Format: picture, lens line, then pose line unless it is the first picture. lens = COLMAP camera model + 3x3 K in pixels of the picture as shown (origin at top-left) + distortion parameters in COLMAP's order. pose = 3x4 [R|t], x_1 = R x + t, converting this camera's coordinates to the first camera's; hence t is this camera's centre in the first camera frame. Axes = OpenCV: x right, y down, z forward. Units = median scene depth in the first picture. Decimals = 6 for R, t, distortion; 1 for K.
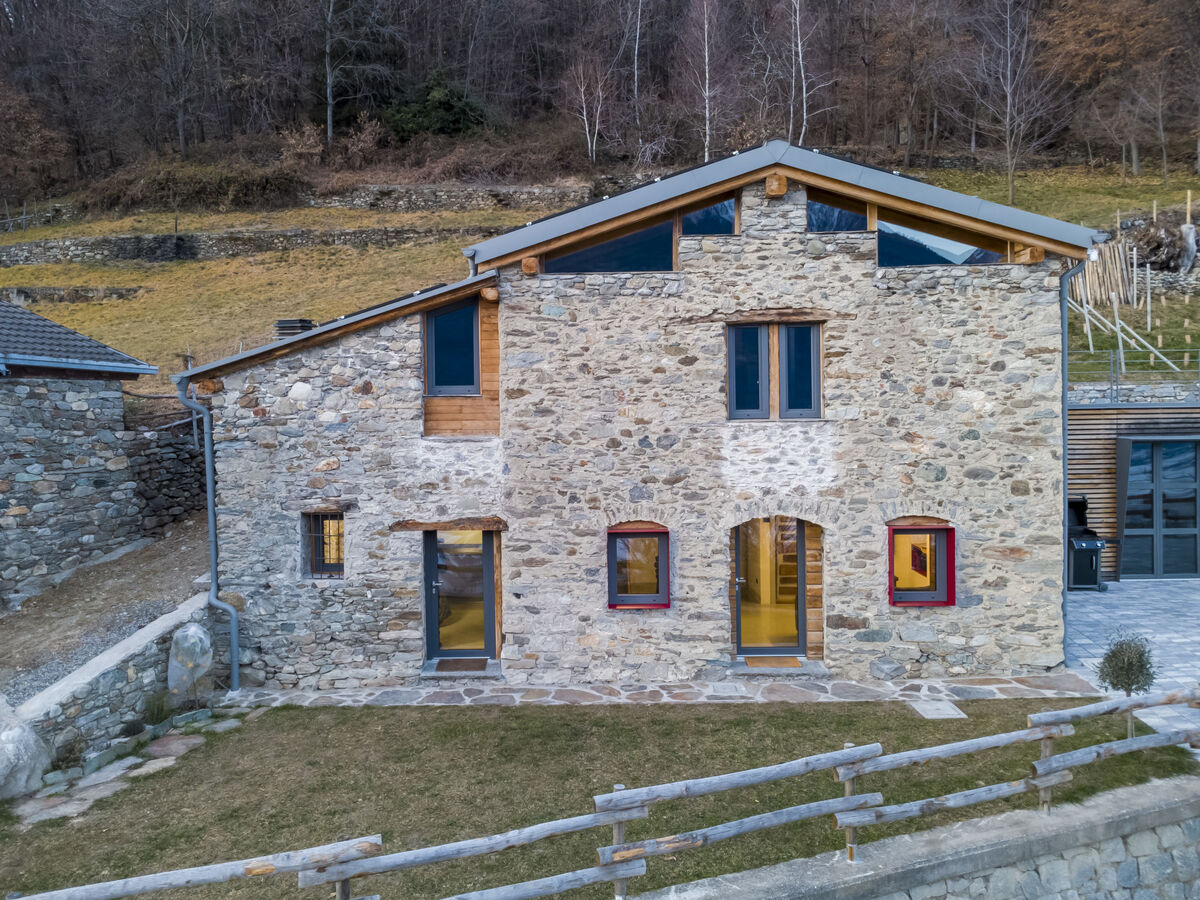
lens RADIAL K [[860.3, 0, 589.7], [0, 860.3, 413.3], [0, 0, 1]] dist [0.003142, -0.000768]
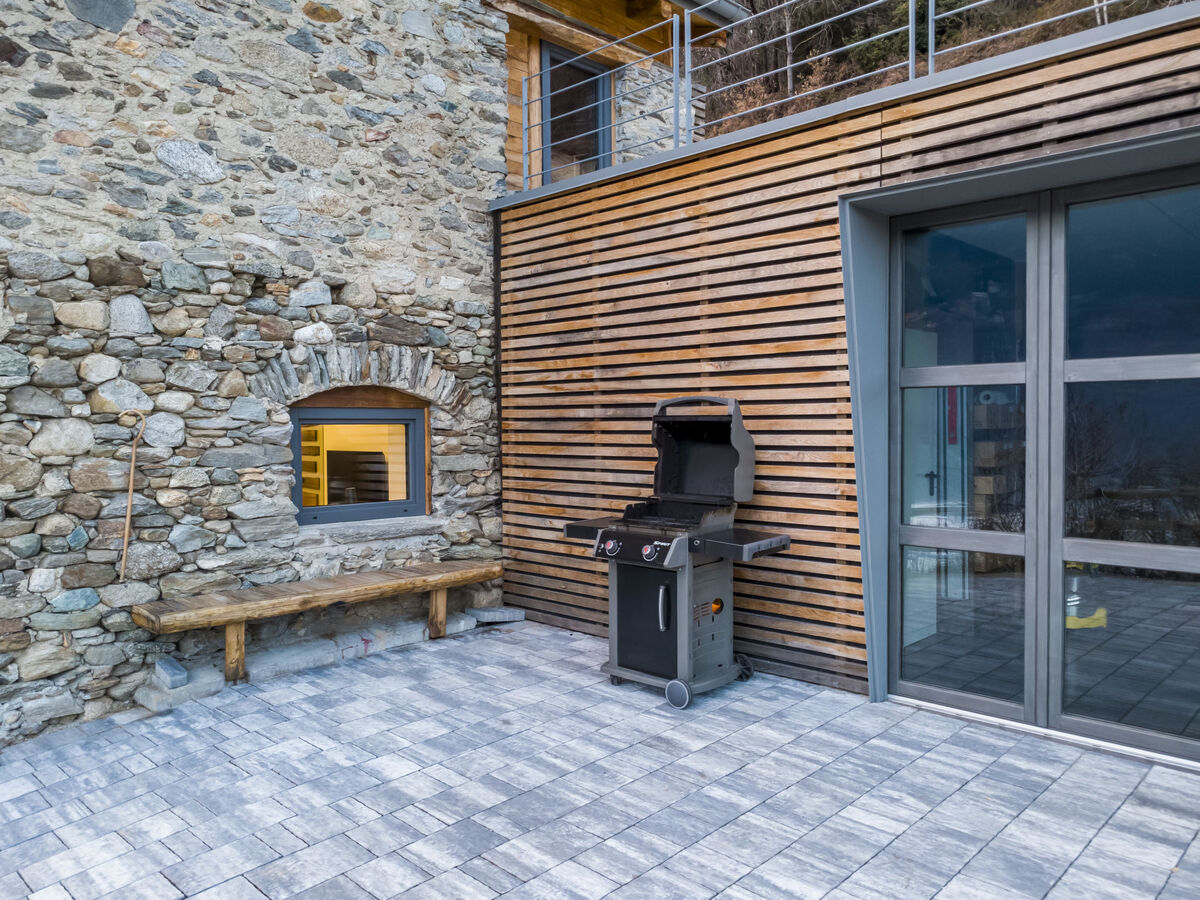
lens RADIAL K [[863.2, 0, 611.9], [0, 863.2, 439.3], [0, 0, 1]] dist [0.004402, -0.002915]
pose [[0.731566, 0.027094, -0.681232, 1.019980], [-0.007334, 0.999465, 0.031875, 0.133358], [0.681731, -0.018323, 0.731374, 0.988708]]
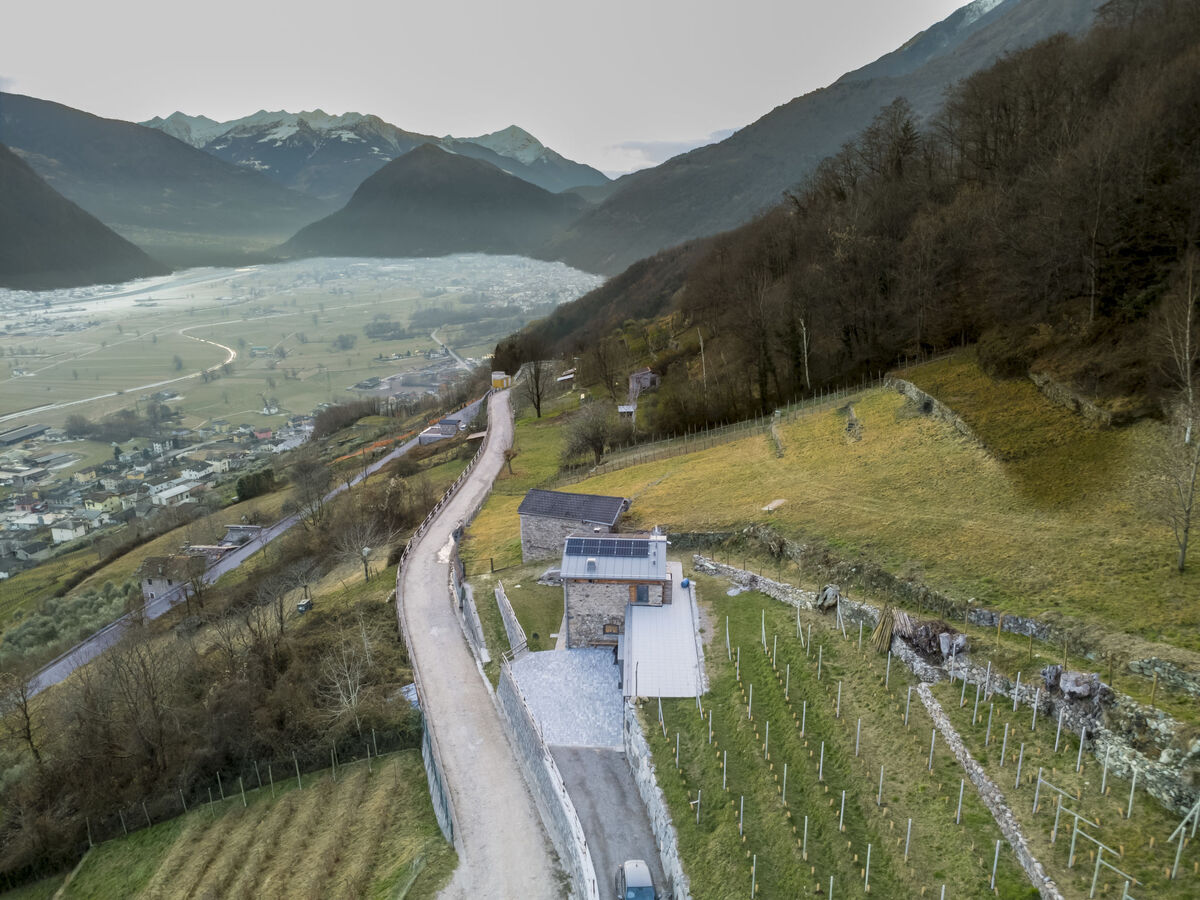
lens RADIAL K [[863.2, 0, 611.9], [0, 863.2, 439.3], [0, 0, 1]] dist [0.004402, -0.002915]
pose [[-0.035438, 0.274843, -0.960836, 5.390553], [-0.005319, 0.961374, 0.275193, -2.462682], [0.999358, 0.014863, -0.032608, 1.442447]]
